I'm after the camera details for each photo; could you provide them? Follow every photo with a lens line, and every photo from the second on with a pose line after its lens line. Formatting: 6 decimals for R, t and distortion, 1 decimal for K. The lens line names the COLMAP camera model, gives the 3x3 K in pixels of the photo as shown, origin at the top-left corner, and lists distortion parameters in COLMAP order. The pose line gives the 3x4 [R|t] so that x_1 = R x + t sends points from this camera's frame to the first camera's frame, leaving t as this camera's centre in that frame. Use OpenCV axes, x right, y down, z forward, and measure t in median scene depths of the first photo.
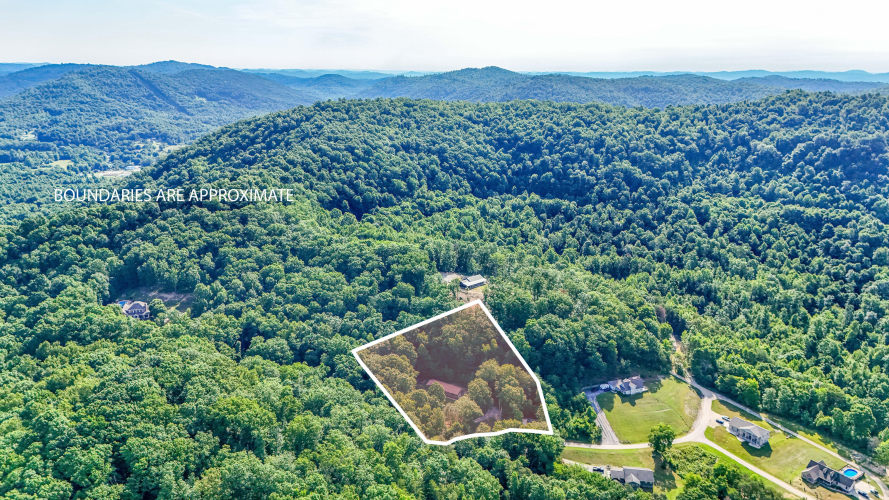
lens RADIAL K [[648.7, 0, 444.5], [0, 648.7, 250.0], [0, 0, 1]] dist [0.123795, -0.177806]
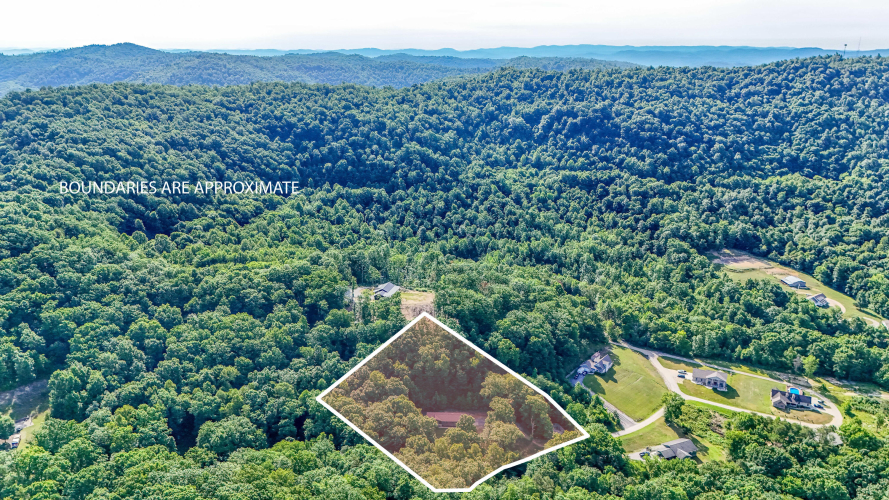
lens RADIAL K [[655.2, 0, 444.5], [0, 655.2, 250.0], [0, 0, 1]] dist [0.075146, -0.086825]
pose [[0.855638, -0.157397, 0.493061, -0.220336], [0.142594, 0.987459, 0.067769, -0.039036], [-0.497544, 0.012322, 0.867351, 0.129029]]
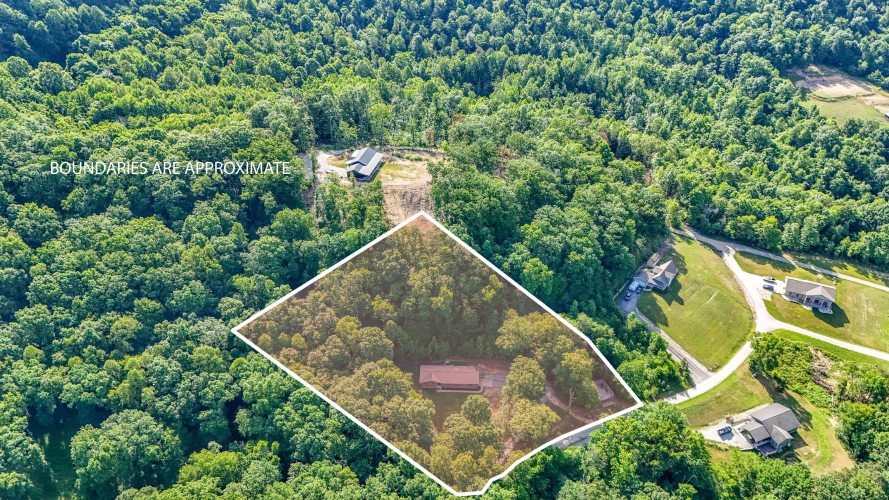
lens RADIAL K [[655.2, 0, 444.5], [0, 655.2, 250.0], [0, 0, 1]] dist [0.075146, -0.086825]
pose [[0.857776, -0.310776, 0.409436, -0.121715], [0.137876, 0.906449, 0.399174, -0.081025], [-0.495187, -0.285951, 0.820379, 0.287493]]
